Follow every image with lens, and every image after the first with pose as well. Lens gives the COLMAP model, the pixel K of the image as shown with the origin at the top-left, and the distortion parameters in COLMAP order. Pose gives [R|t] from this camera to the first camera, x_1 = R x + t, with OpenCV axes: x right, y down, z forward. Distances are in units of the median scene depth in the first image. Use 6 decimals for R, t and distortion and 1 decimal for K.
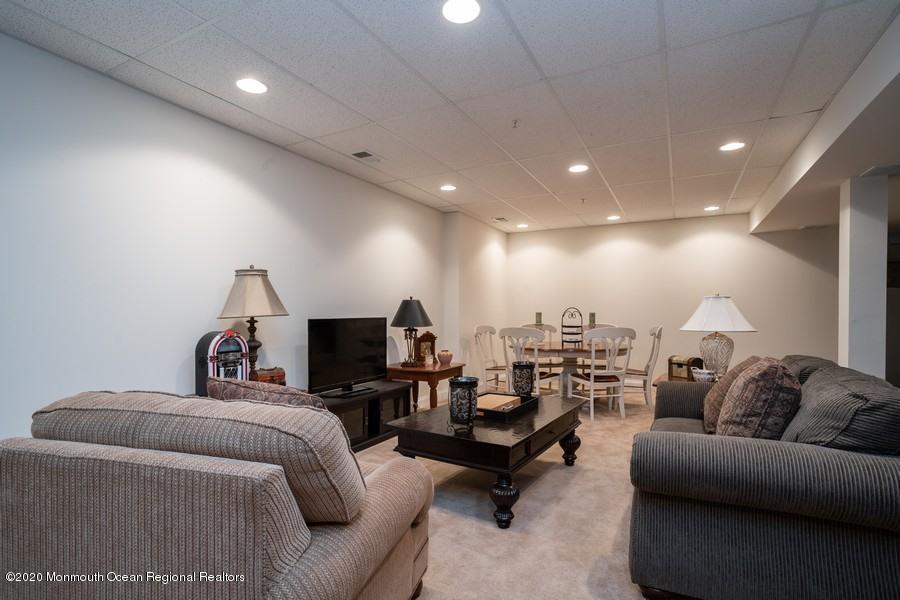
lens RADIAL K [[447.9, 0, 455.7], [0, 447.9, 315.4], [0, 0, 1]] dist [-0.028269, 0.016312]
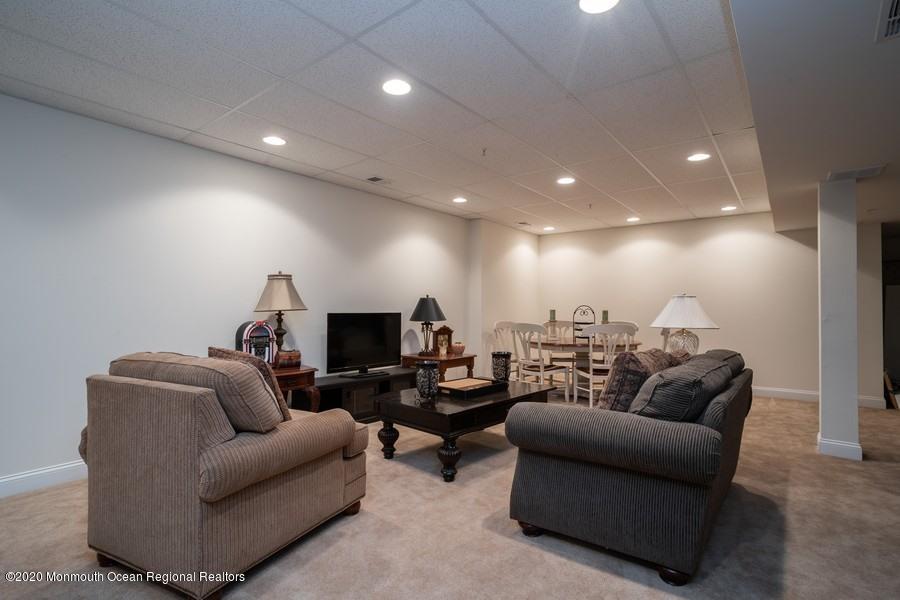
lens RADIAL K [[447.9, 0, 451.4], [0, 447.9, 300.4], [0, 0, 1]] dist [-0.028269, 0.016312]
pose [[0.982791, 0.004759, -0.184661, 0.271564], [-0.009760, 0.999610, -0.026180, 0.002188], [0.184465, 0.027532, 0.982453, -0.189499]]
